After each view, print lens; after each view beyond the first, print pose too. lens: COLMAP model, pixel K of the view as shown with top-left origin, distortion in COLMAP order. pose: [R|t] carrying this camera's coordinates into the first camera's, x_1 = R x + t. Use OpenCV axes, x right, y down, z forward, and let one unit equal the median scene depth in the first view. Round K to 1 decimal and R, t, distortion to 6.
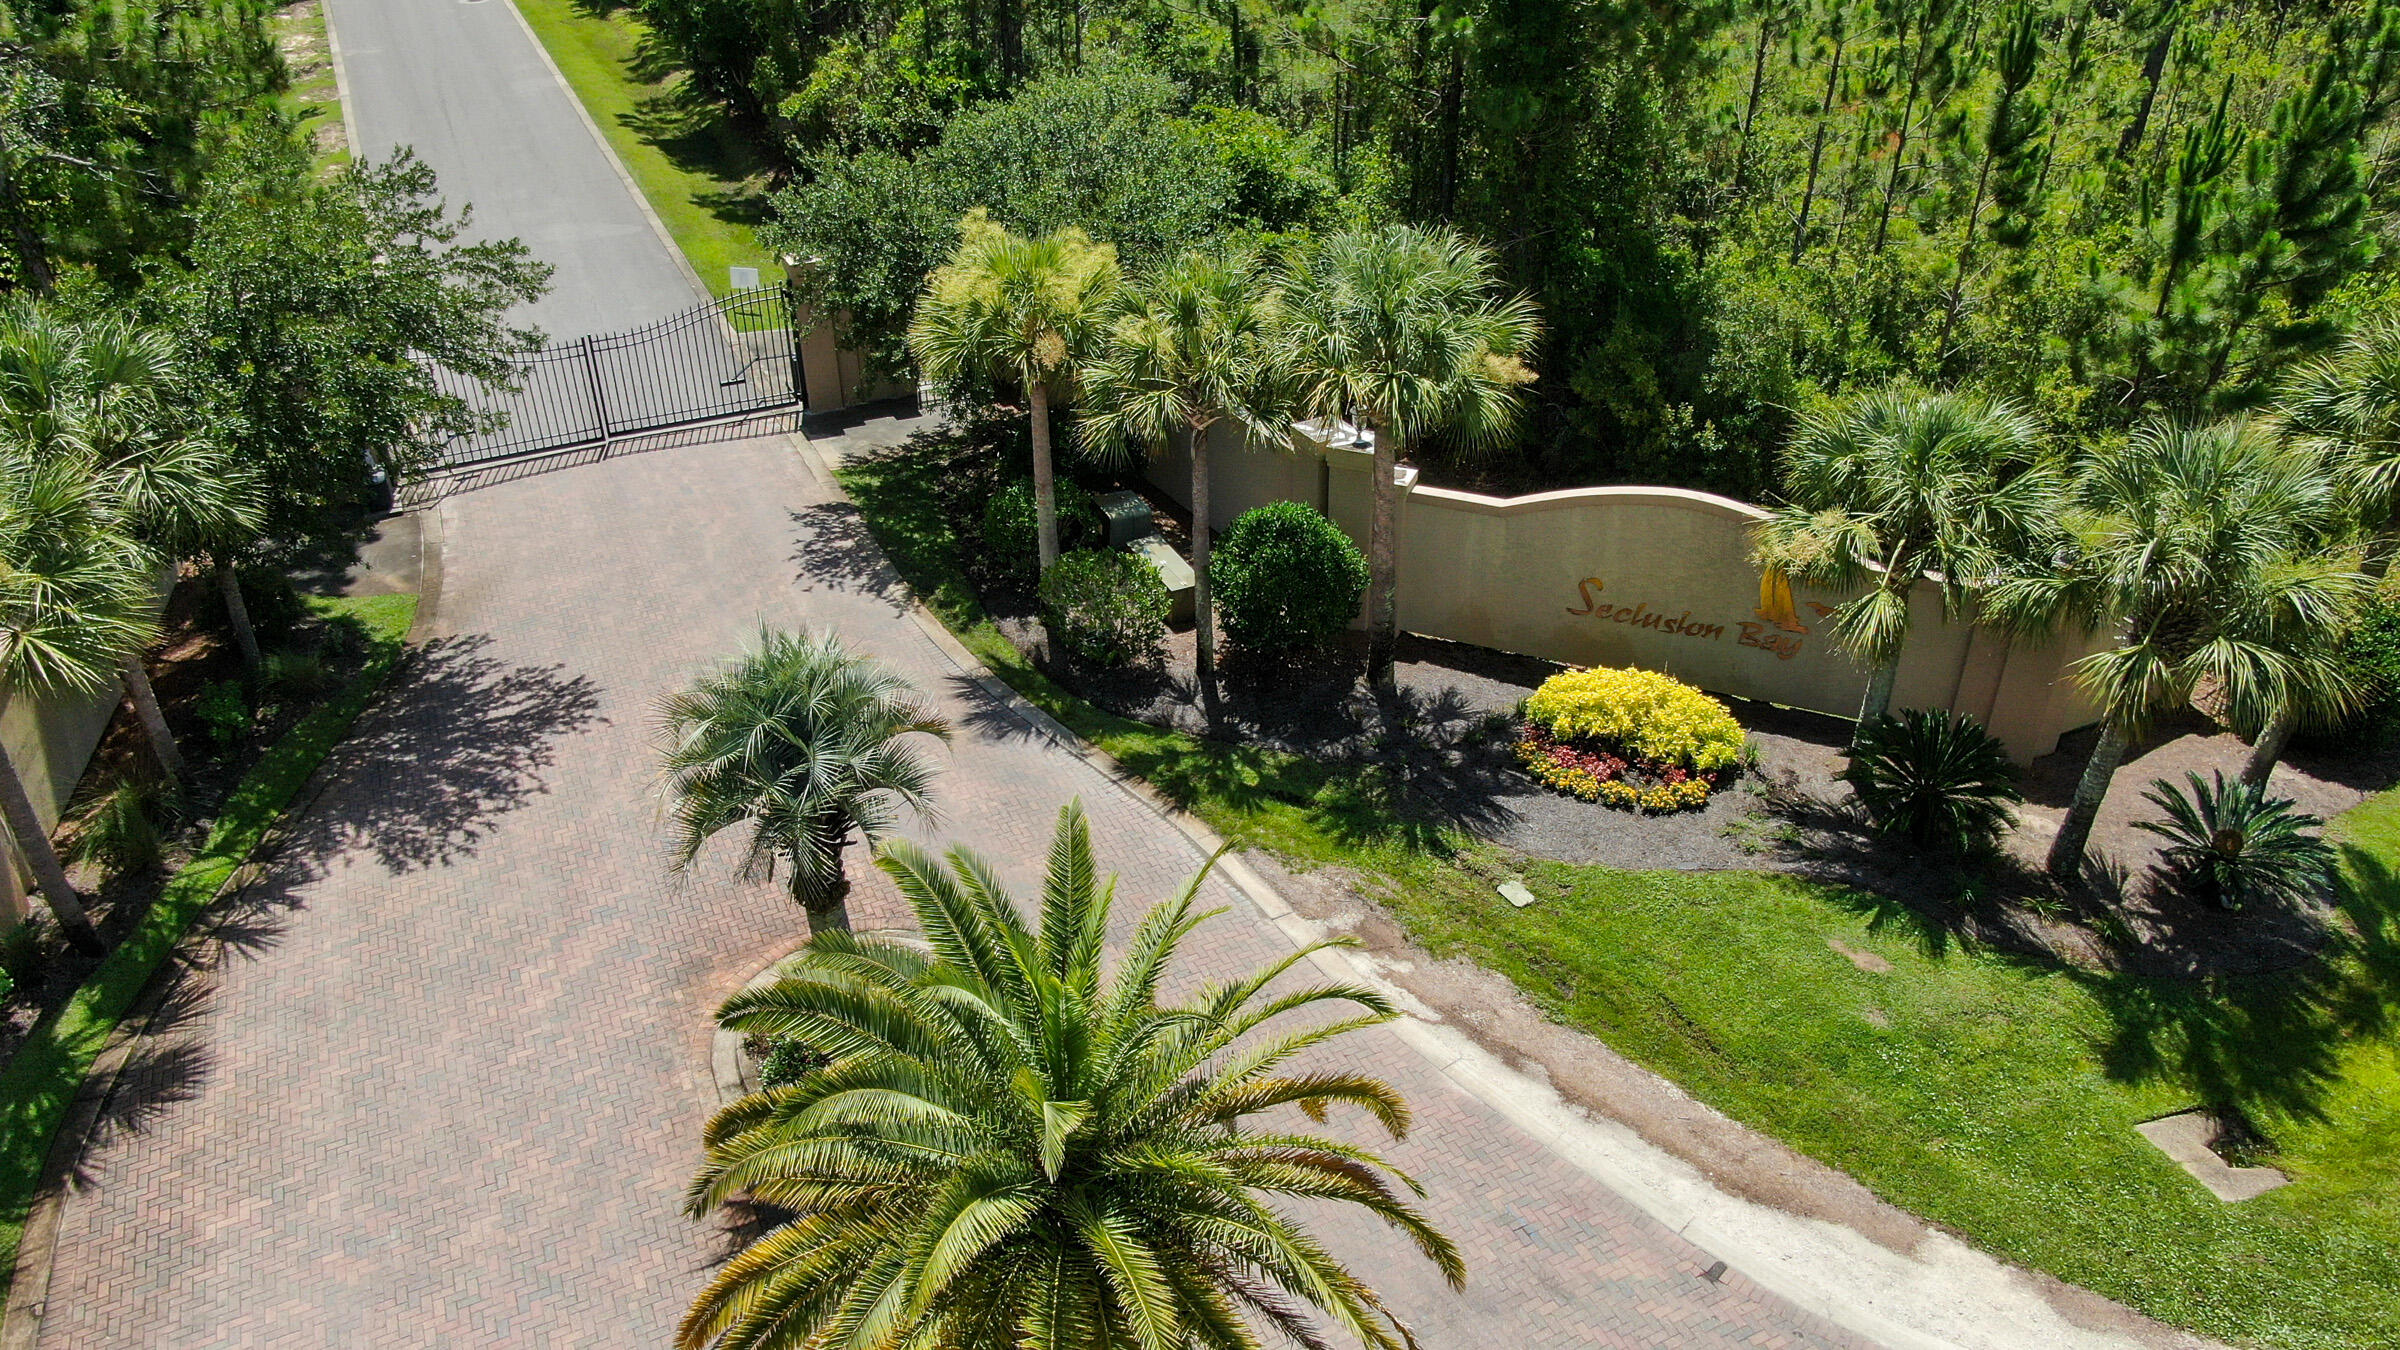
lens RADIAL K [[1696.6, 0, 1202.4], [0, 1696.6, 676.0], [0, 0, 1]] dist [-0.031267, 0.003007]
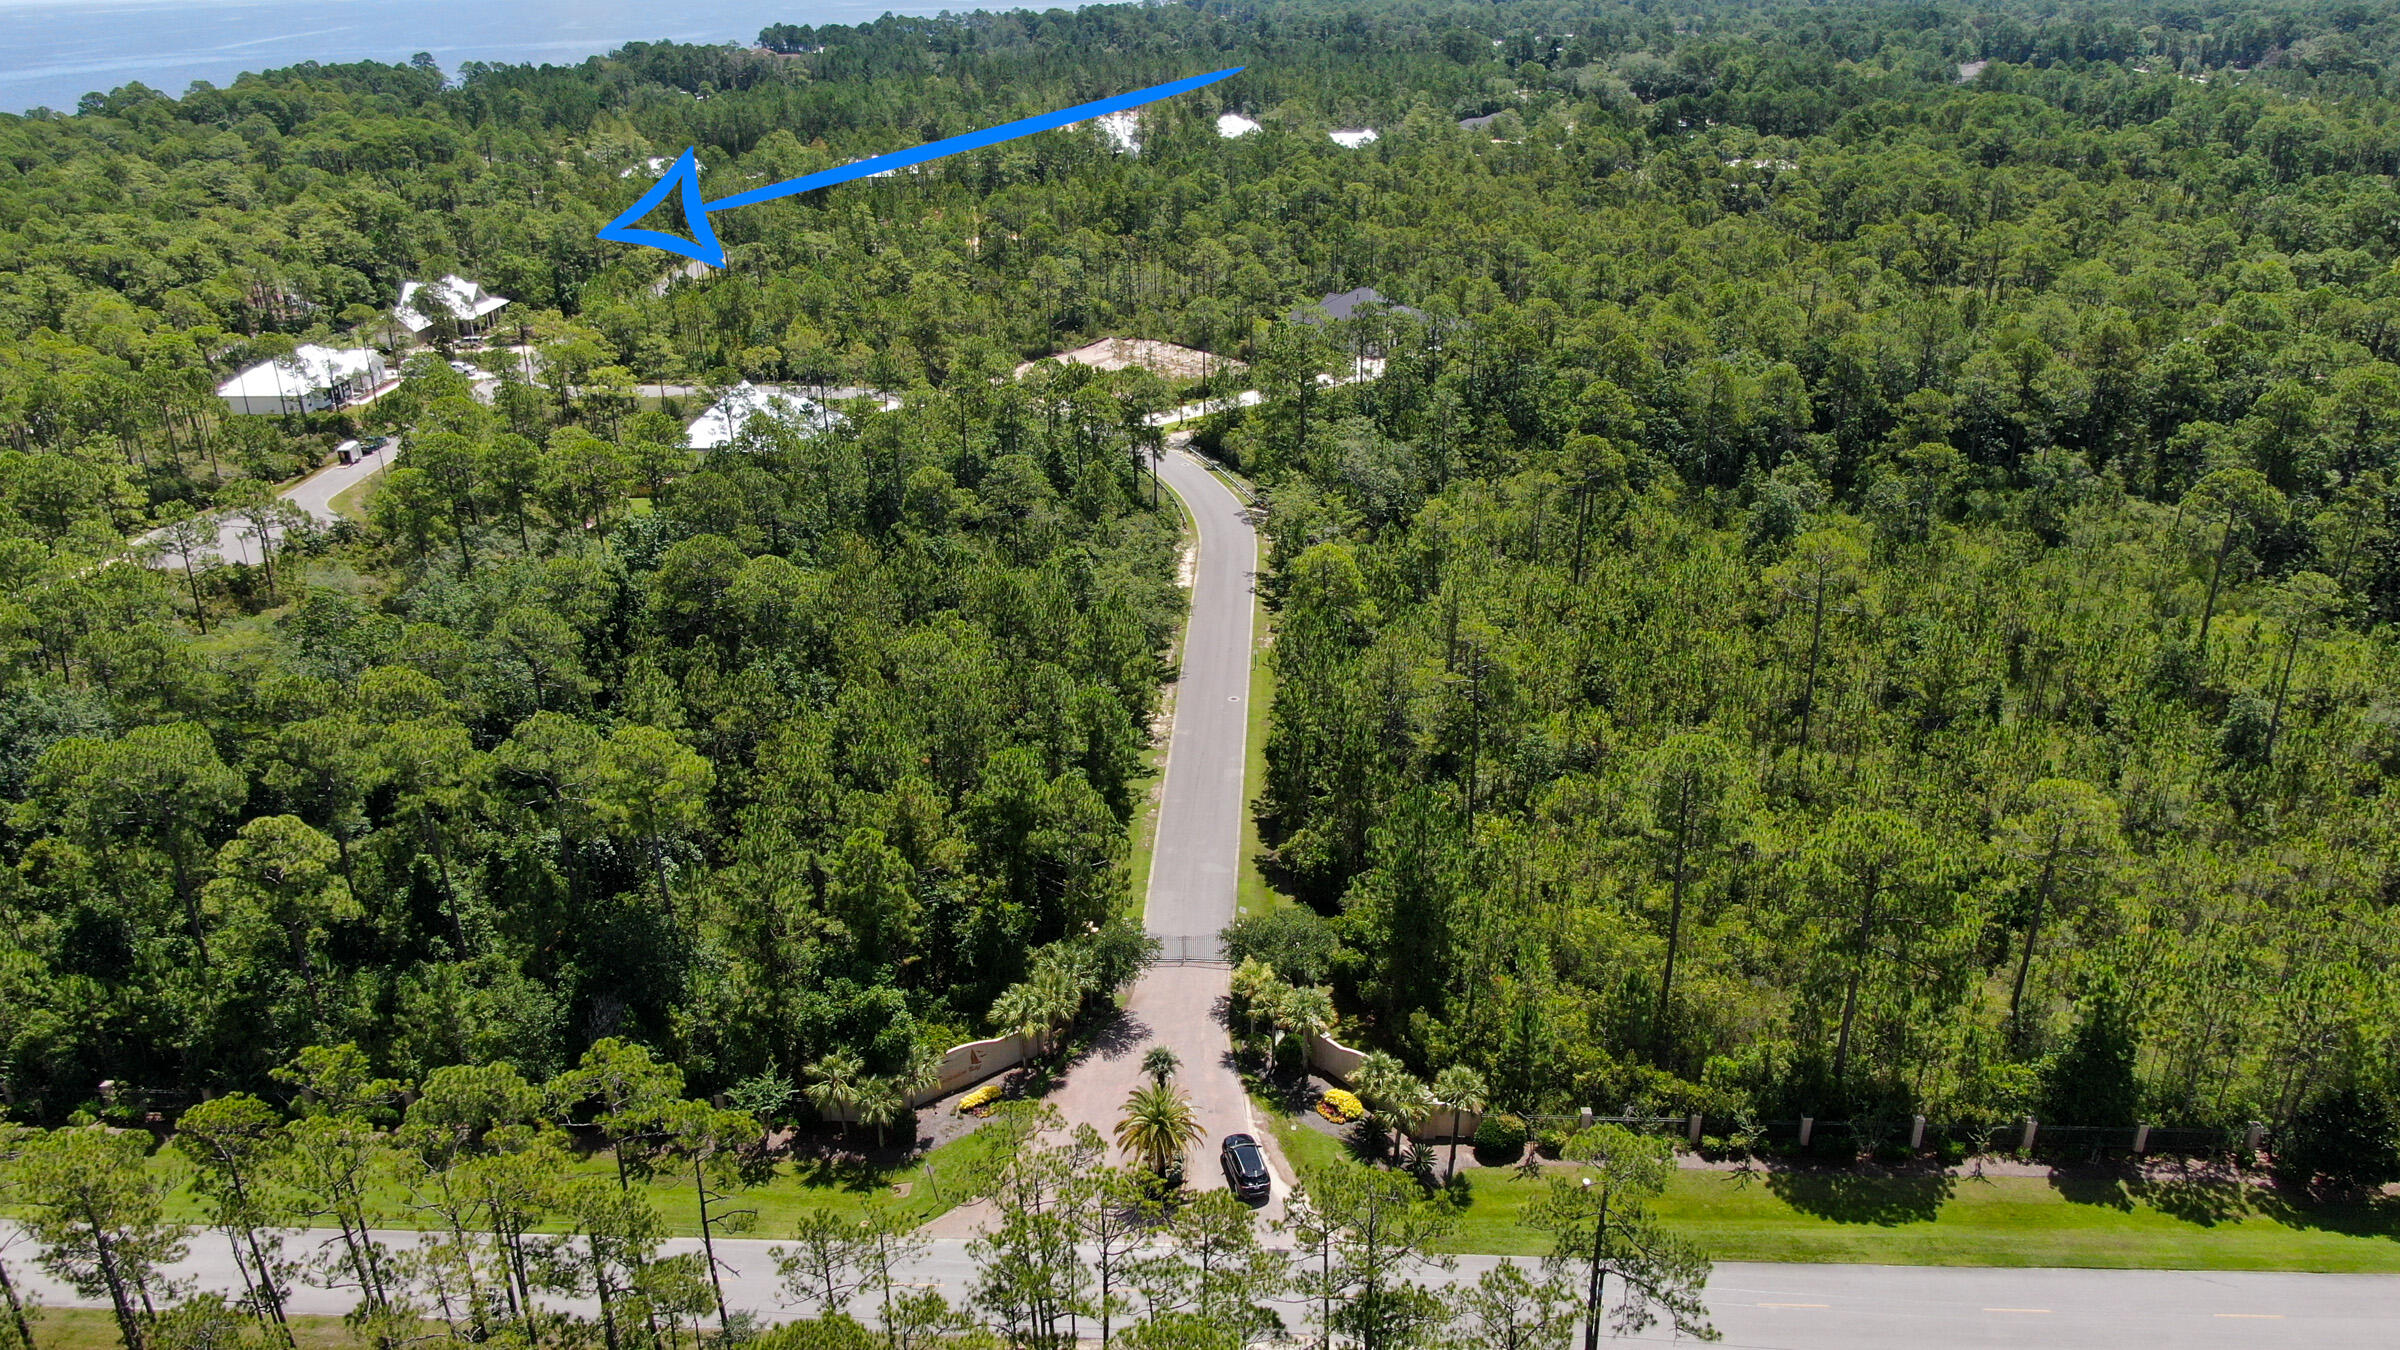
lens RADIAL K [[1696.6, 0, 1202.0], [0, 1696.6, 674.0], [0, 0, 1]] dist [-0.031267, 0.003007]
pose [[0.876331, 0.183756, -0.445284, 1.787384], [-0.248903, 0.964152, -0.091972, -0.591811], [0.412421, 0.191430, 0.890653, -3.549257]]
